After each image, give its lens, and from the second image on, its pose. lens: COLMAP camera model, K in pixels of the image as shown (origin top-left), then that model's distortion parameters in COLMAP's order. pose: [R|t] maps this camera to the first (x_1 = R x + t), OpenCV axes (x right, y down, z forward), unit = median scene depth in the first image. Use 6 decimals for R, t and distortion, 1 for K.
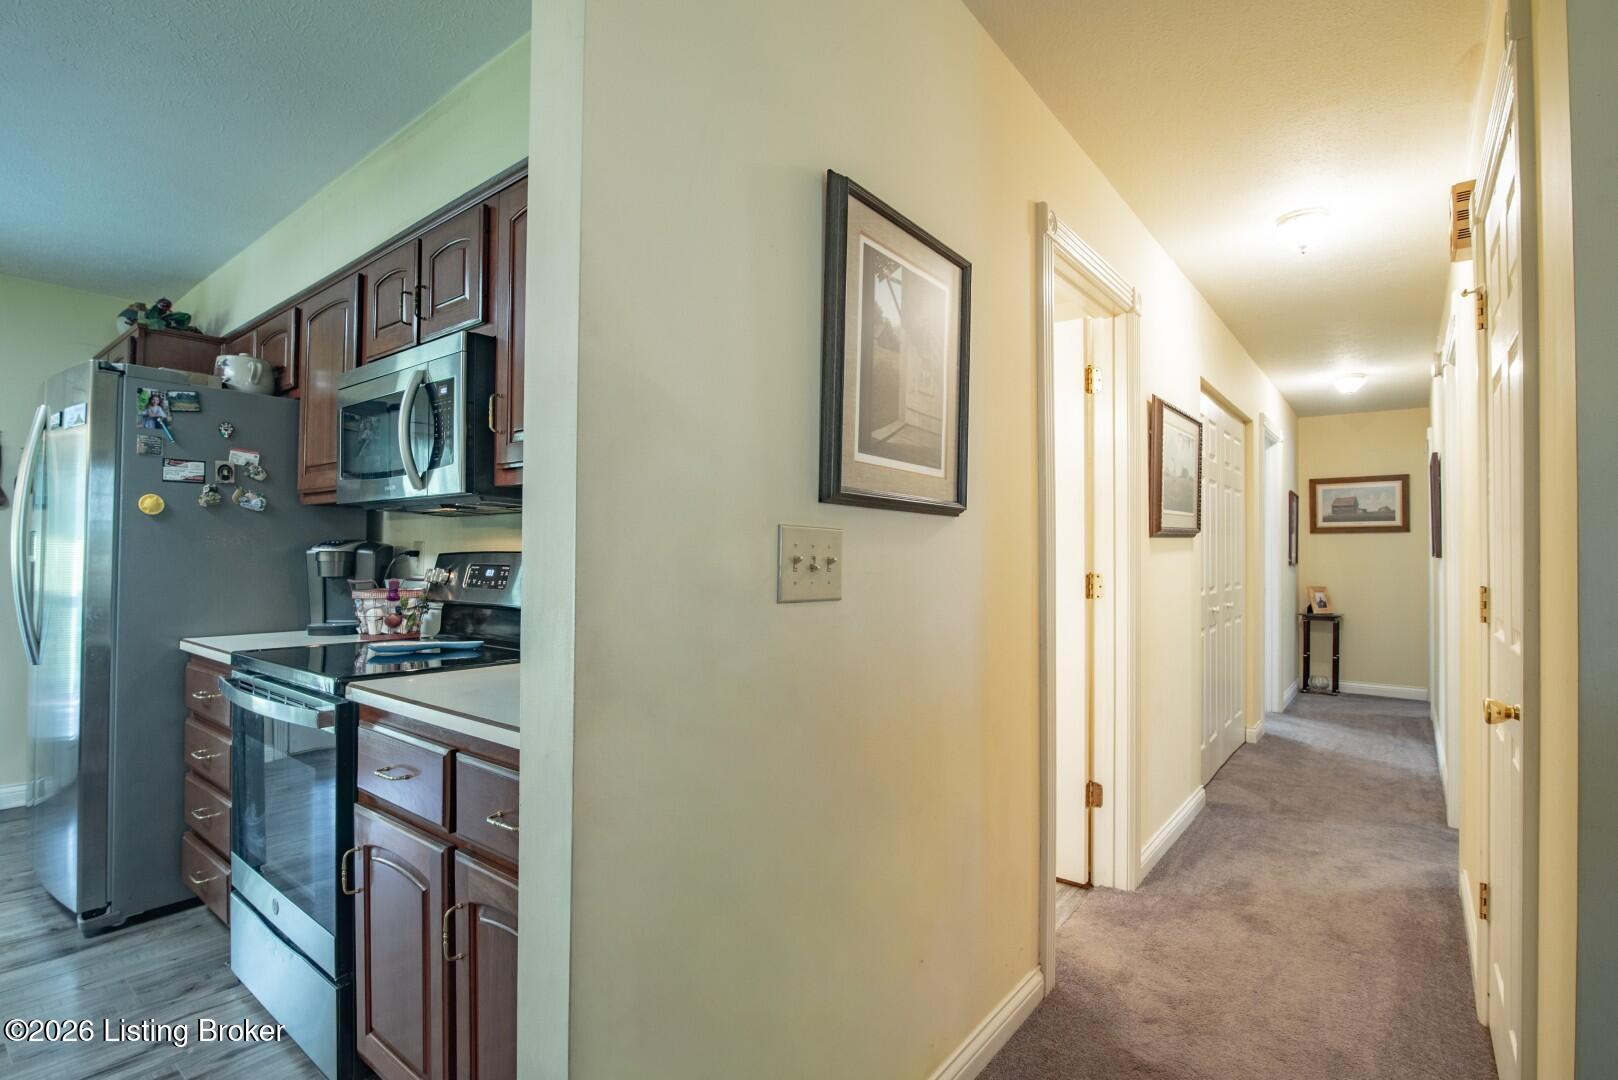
lens RADIAL K [[763.8, 0, 811.7], [0, 763.8, 542.2], [0, 0, 1]] dist [-0.019294, -0.000009]
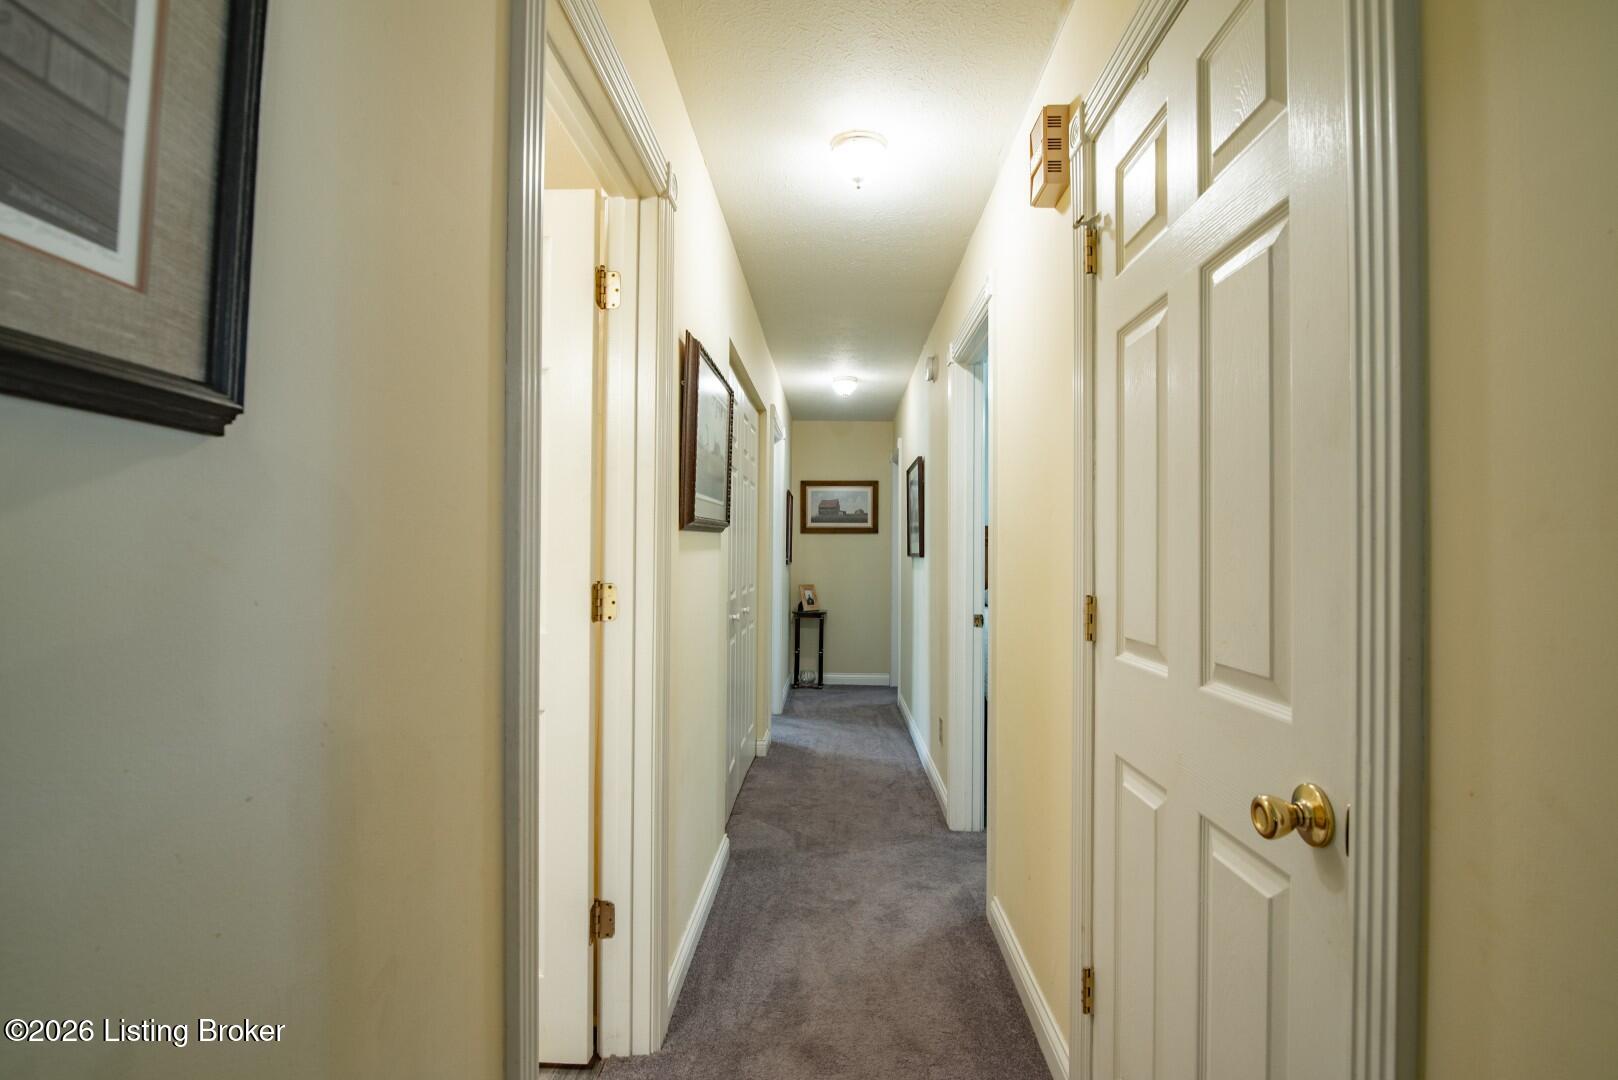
lens RADIAL K [[763.8, 0, 811.7], [0, 763.8, 542.2], [0, 0, 1]] dist [-0.019294, -0.000009]
pose [[0.804882, 0.010891, 0.593334, 0.098587], [-0.012380, 0.999922, -0.001560, 0.004060], [-0.593305, -0.006089, 0.804954, 0.290038]]
